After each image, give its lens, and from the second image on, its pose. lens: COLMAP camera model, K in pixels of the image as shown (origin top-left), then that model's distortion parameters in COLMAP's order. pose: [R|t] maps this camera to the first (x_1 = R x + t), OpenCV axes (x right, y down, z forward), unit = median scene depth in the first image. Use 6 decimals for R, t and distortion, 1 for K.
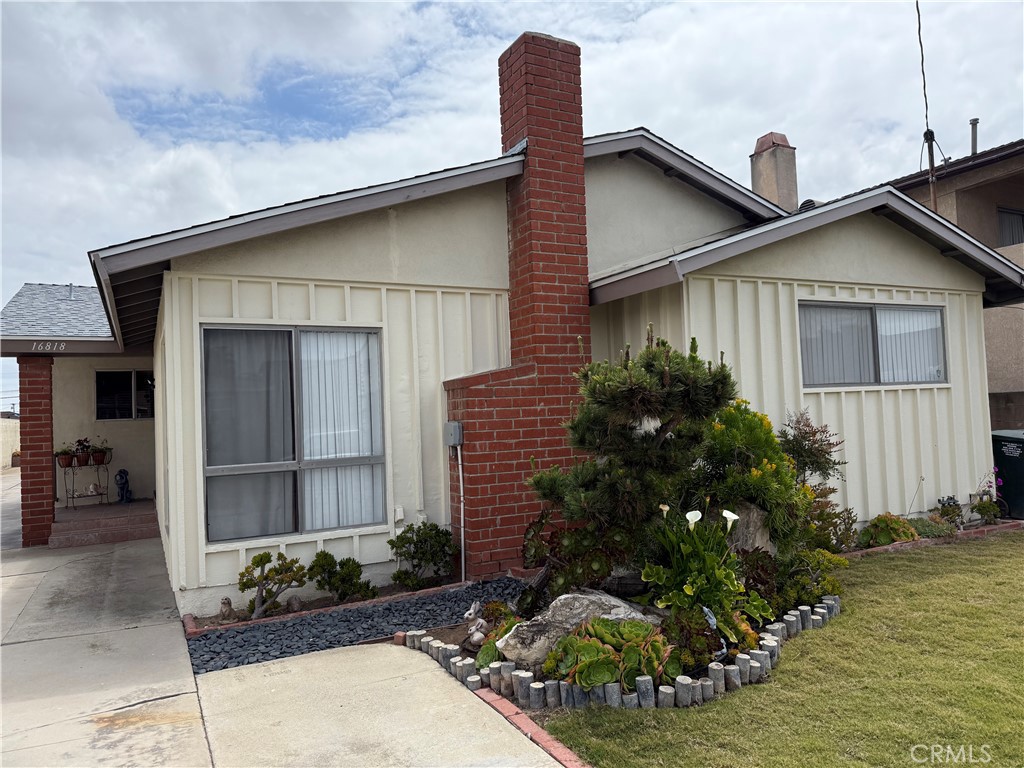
lens RADIAL K [[718.6, 0, 512.0], [0, 718.6, 384.0], [0, 0, 1]] dist [0.047176, -0.003405]
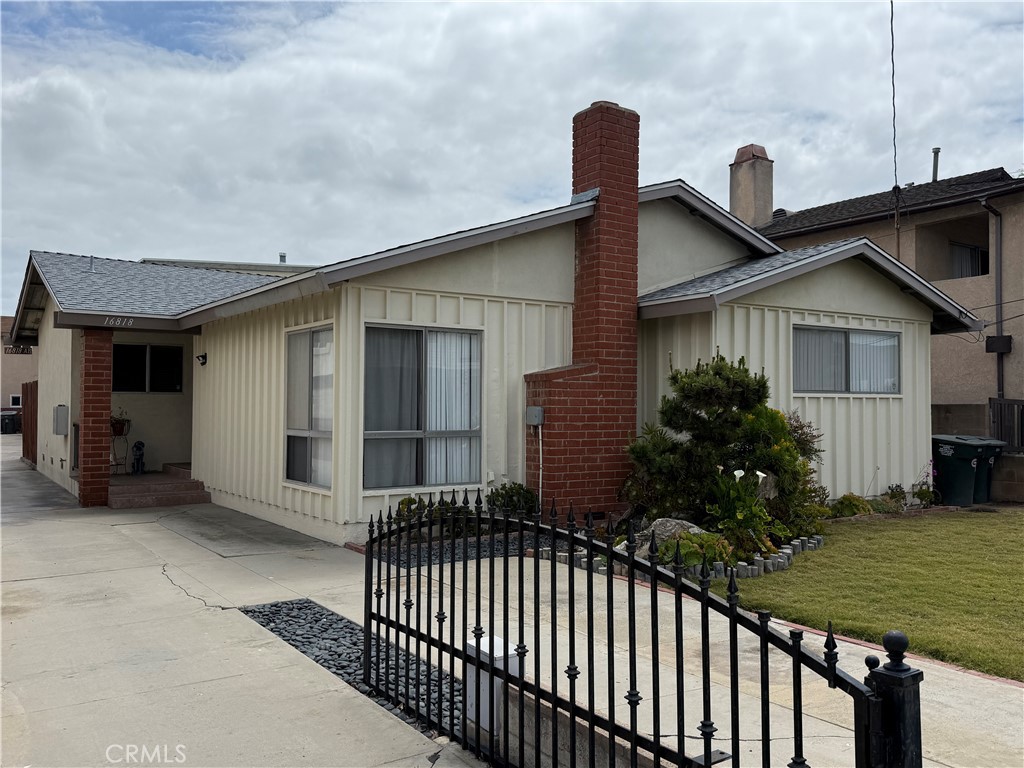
lens RADIAL K [[853.9, 0, 509.5], [0, 853.9, 378.3], [0, 0, 1]] dist [0.092462, 0.002692]
pose [[0.992103, 0.048330, 0.115740, -0.288548], [-0.048859, 0.998804, 0.001733, 0.001770], [-0.115518, -0.007374, 0.993278, -0.481284]]
